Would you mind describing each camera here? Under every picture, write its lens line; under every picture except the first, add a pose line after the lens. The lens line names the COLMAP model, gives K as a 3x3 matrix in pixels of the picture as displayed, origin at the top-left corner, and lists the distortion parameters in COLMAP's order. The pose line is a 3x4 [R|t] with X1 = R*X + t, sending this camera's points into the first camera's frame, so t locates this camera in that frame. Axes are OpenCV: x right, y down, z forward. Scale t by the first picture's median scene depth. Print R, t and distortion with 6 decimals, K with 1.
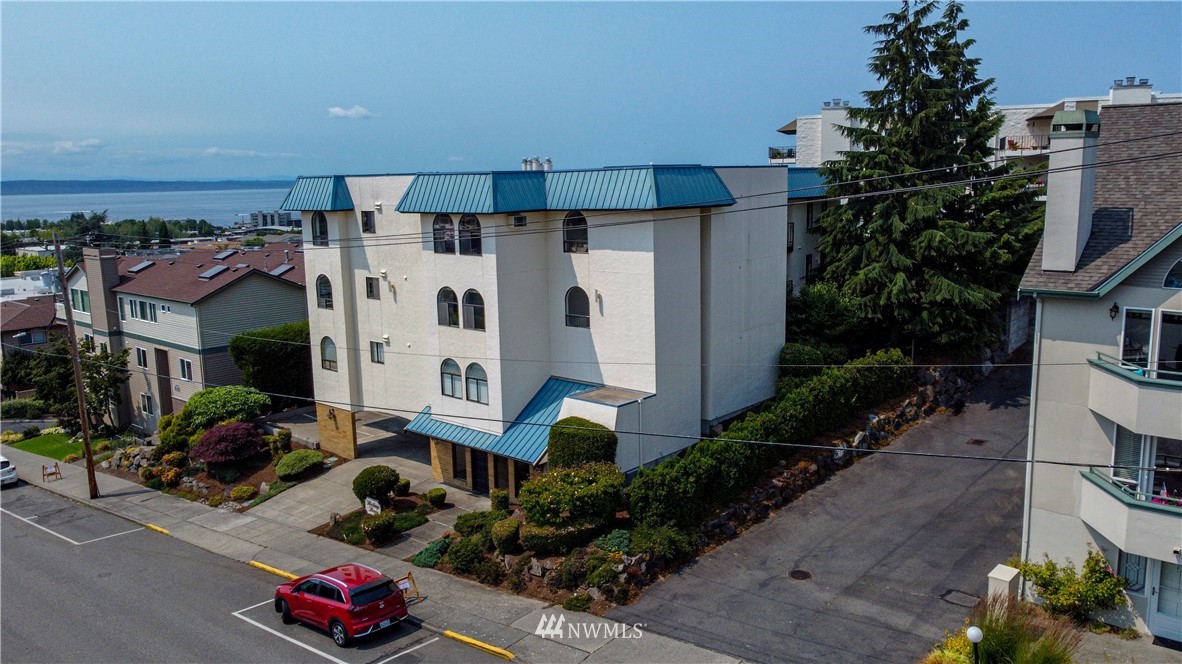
lens RADIAL K [[893.1, 0, 589.2], [0, 893.1, 335.2], [0, 0, 1]] dist [-0.002668, -0.001586]
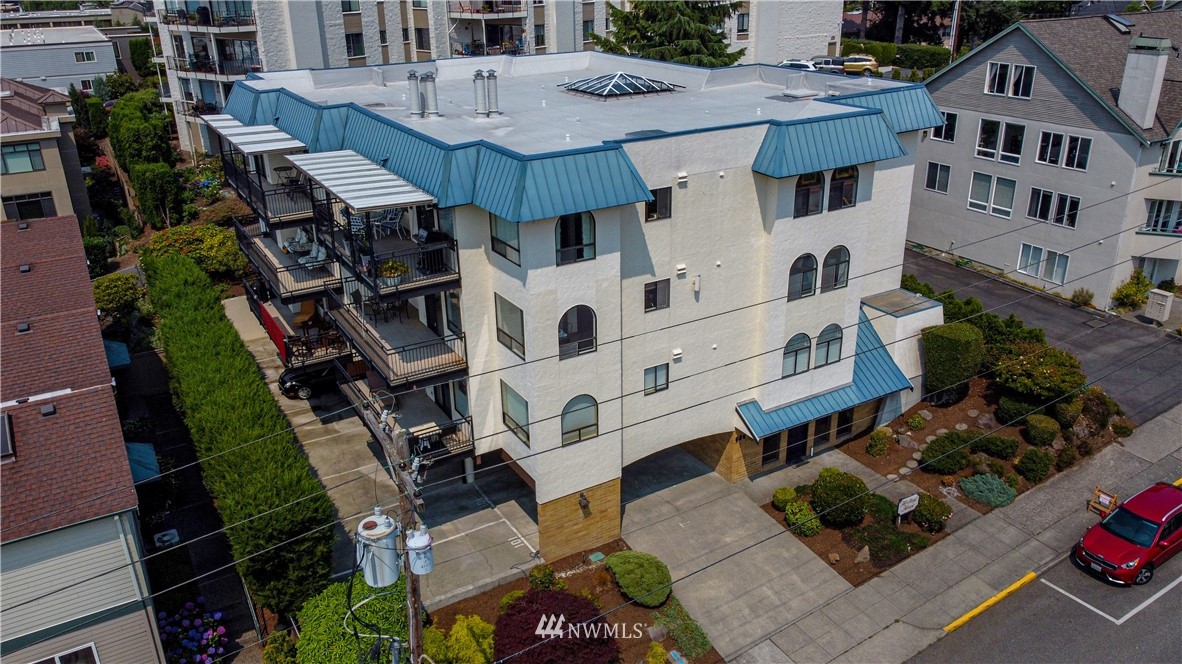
lens RADIAL K [[893.1, 0, 589.4], [0, 893.1, 327.6], [0, 0, 1]] dist [-0.002668, -0.001586]
pose [[0.306946, -0.355411, 0.882874, -0.968405], [0.173768, 0.932990, 0.315173, -0.283676], [-0.935729, 0.056674, 0.348137, 0.876937]]
